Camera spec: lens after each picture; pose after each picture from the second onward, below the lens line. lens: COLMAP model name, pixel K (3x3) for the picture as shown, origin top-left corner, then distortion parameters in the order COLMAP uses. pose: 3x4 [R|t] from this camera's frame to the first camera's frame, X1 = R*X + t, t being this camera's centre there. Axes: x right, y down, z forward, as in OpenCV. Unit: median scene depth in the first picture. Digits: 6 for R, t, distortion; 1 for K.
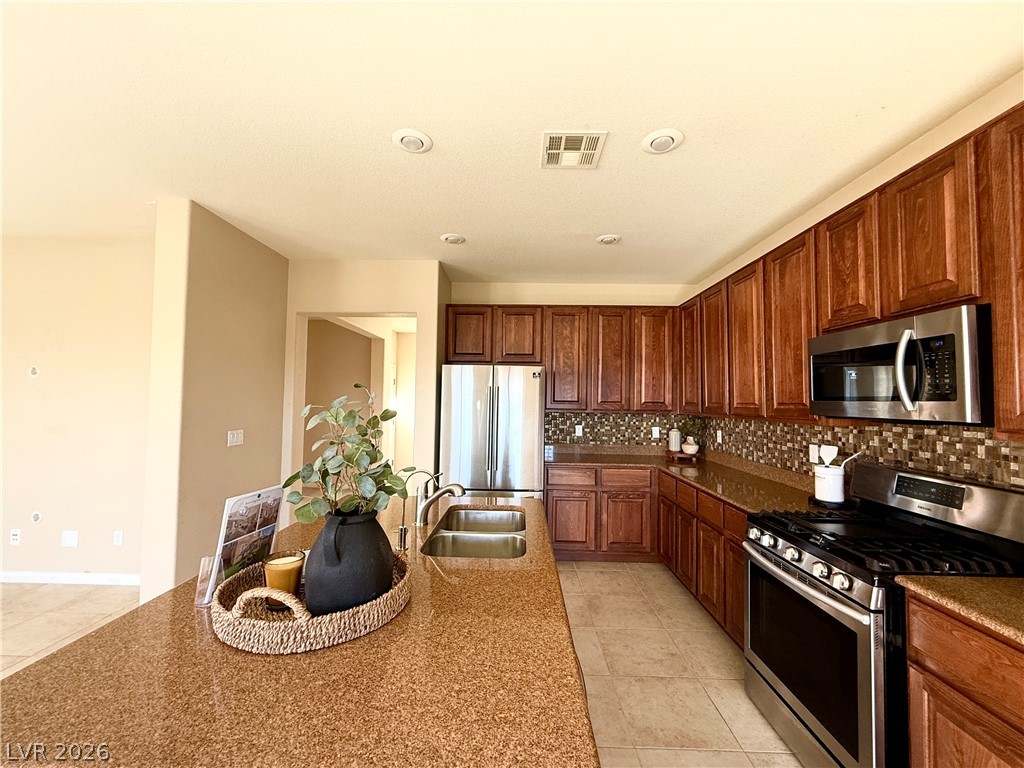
lens RADIAL K [[406.4, 0, 509.6], [0, 406.4, 387.3], [0, 0, 1]] dist [0.000551, -0.000664]
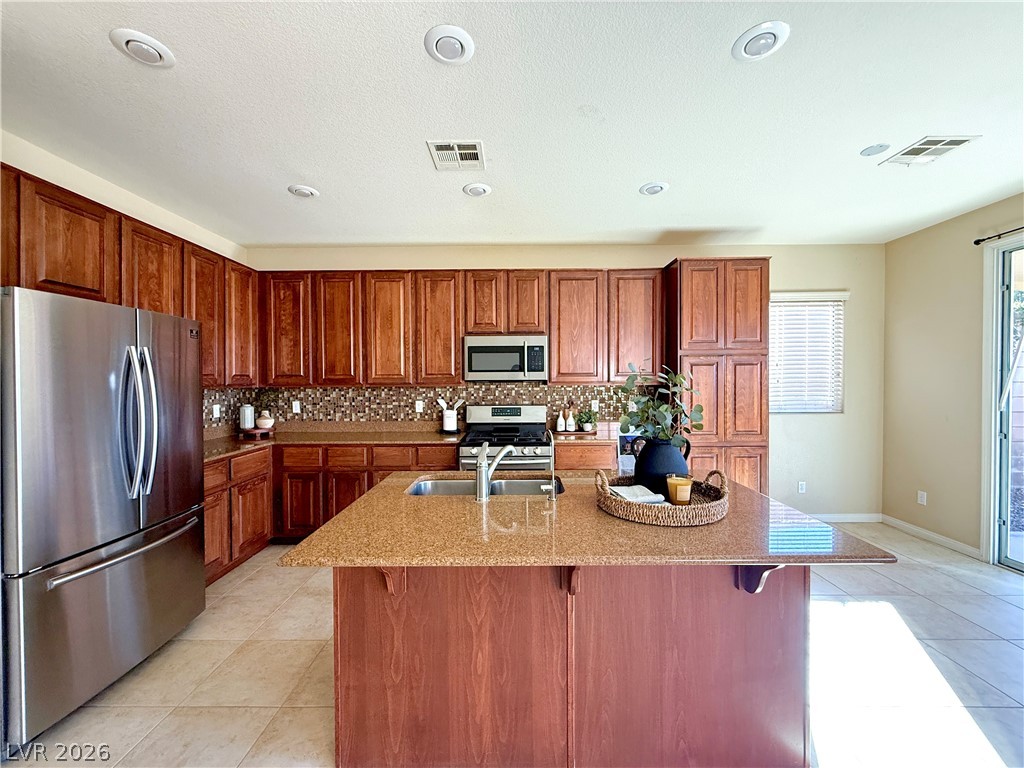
lens RADIAL K [[406.4, 0, 509.8], [0, 406.4, 380.3], [0, 0, 1]] dist [0.000551, -0.000664]
pose [[-0.011421, -0.015917, 0.999808, -0.624557], [-0.027153, 0.999510, 0.015602, 0.022508], [-0.999566, -0.026970, -0.011848, 0.519296]]
